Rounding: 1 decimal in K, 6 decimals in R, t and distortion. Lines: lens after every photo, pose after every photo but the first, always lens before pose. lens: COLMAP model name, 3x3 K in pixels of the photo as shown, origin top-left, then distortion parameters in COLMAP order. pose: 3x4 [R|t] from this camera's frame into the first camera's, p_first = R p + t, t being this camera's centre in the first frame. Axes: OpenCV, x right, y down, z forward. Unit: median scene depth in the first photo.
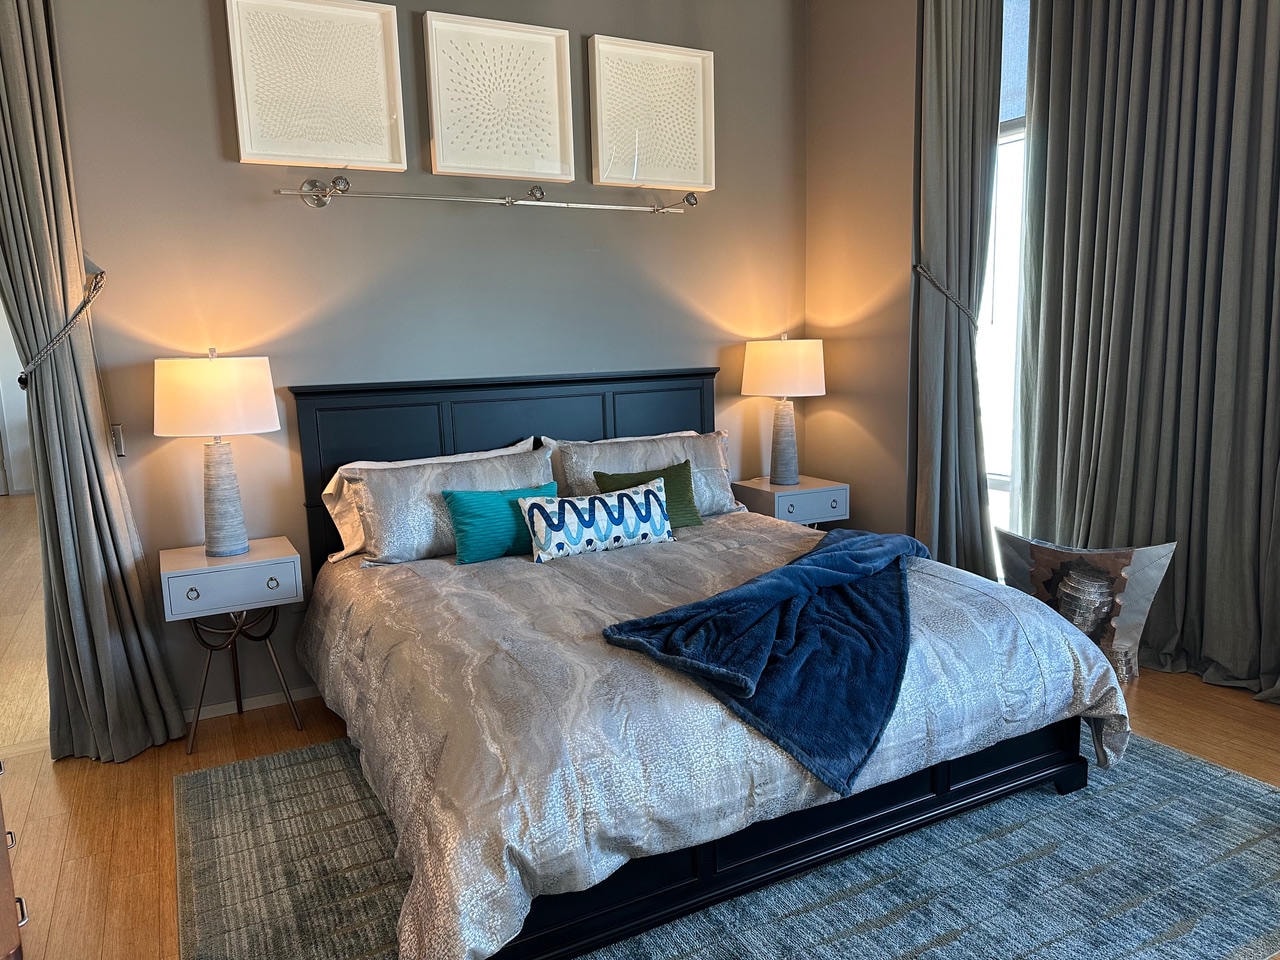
lens RADIAL K [[899.0, 0, 644.8], [0, 899.0, 478.4], [0, 0, 1]] dist [0.082903, -0.133597]
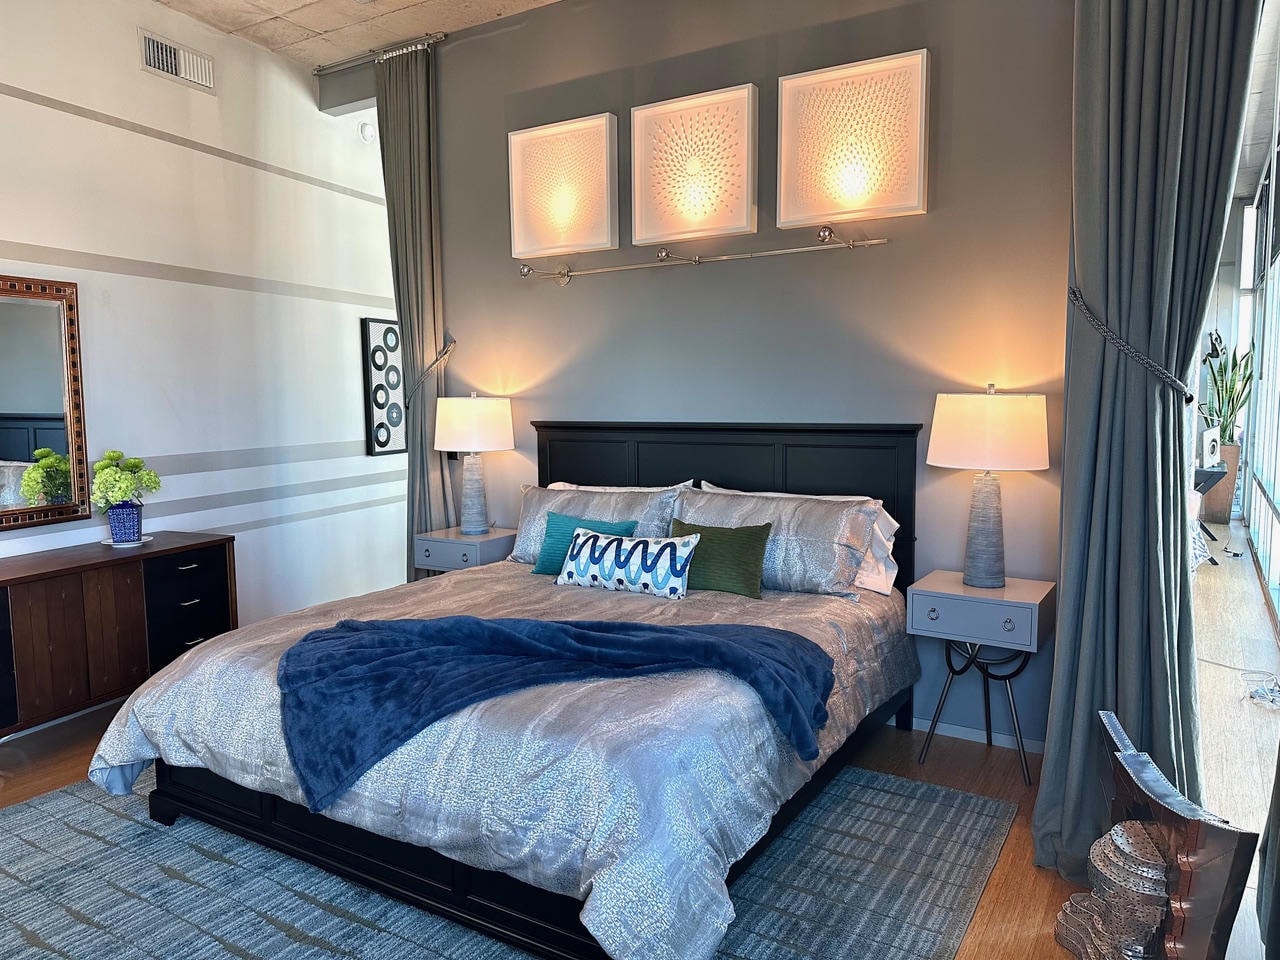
lens RADIAL K [[899.0, 0, 644.8], [0, 899.0, 478.4], [0, 0, 1]] dist [0.082903, -0.133597]
pose [[0.502721, 0.108974, -0.857552, 0.846322], [-0.137729, 0.989447, 0.044994, -0.099538], [0.853406, 0.095491, 0.512425, 0.470964]]
